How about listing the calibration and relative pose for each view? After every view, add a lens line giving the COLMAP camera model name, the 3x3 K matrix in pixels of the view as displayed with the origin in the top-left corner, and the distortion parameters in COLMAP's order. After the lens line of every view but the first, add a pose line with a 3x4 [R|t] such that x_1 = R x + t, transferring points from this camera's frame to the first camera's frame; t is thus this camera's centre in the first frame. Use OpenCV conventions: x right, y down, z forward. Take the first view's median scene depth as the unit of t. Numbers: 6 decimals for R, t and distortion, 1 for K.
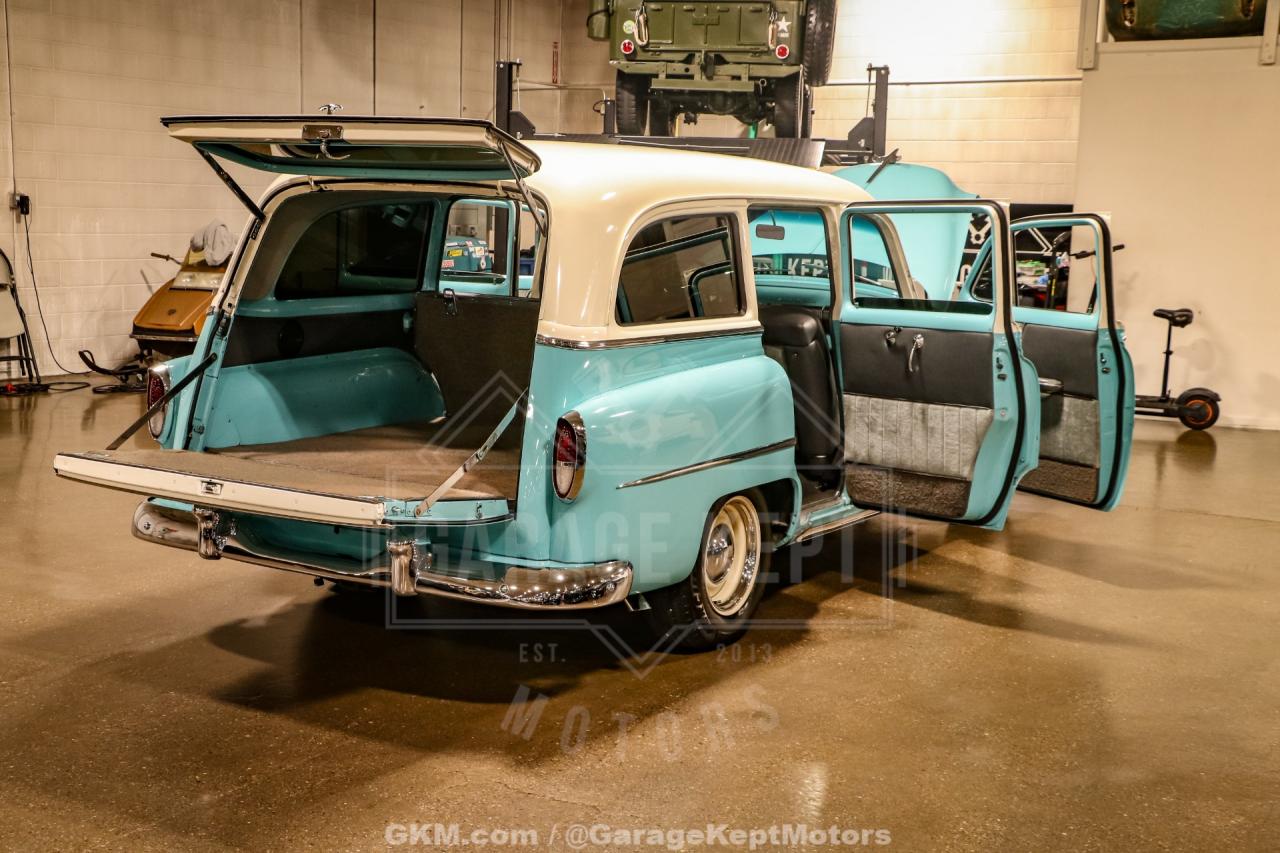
lens RADIAL K [[1771.9, 0, 614.3], [0, 1771.9, 412.3], [0, 0, 1]] dist [0.126496, 0.000000]
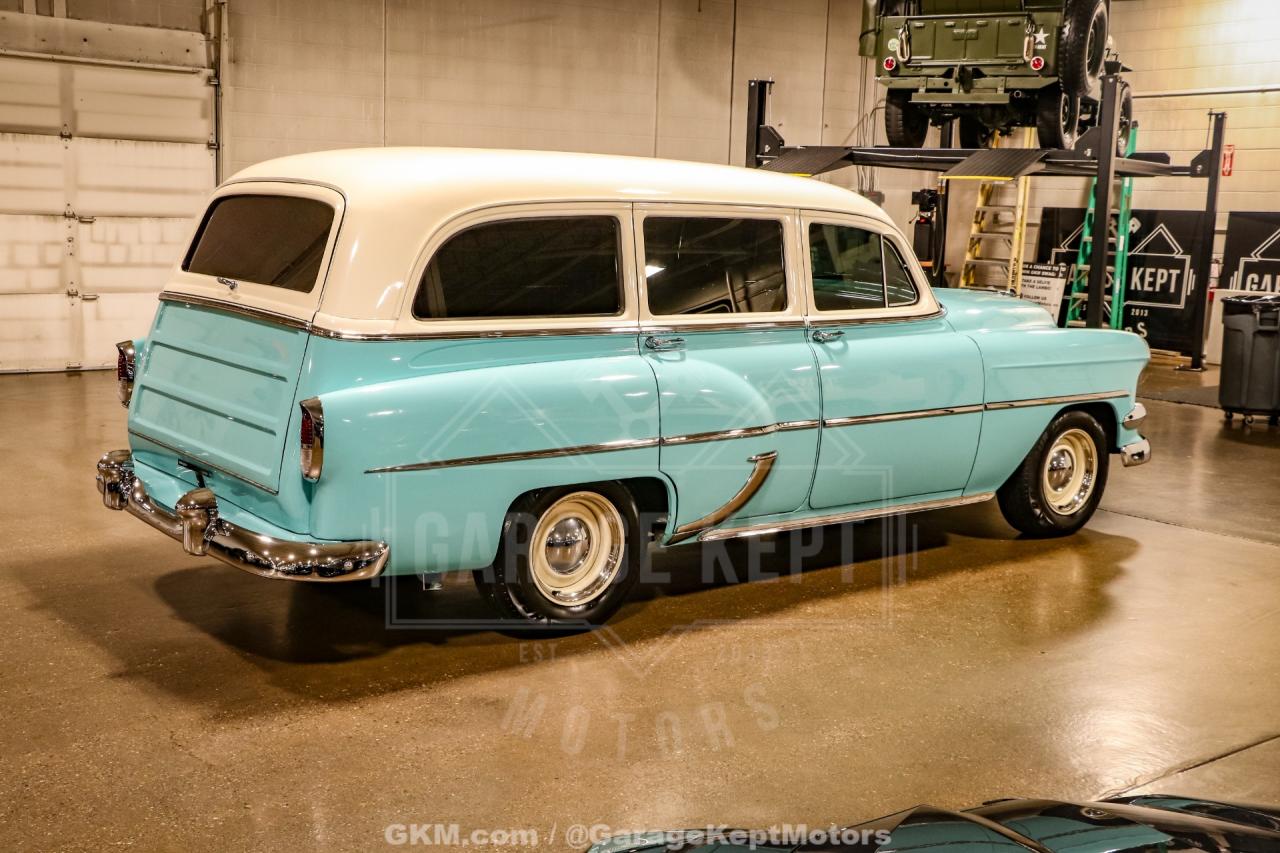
lens RADIAL K [[1527.2, 0, 610.6], [0, 1527.2, 421.4], [0, 0, 1]] dist [0.148555, 0.000000]
pose [[0.932036, 0.061698, -0.357076, 0.196650], [-0.055356, 0.998075, 0.027965, -0.009126], [0.358114, -0.006299, 0.933657, 0.079824]]
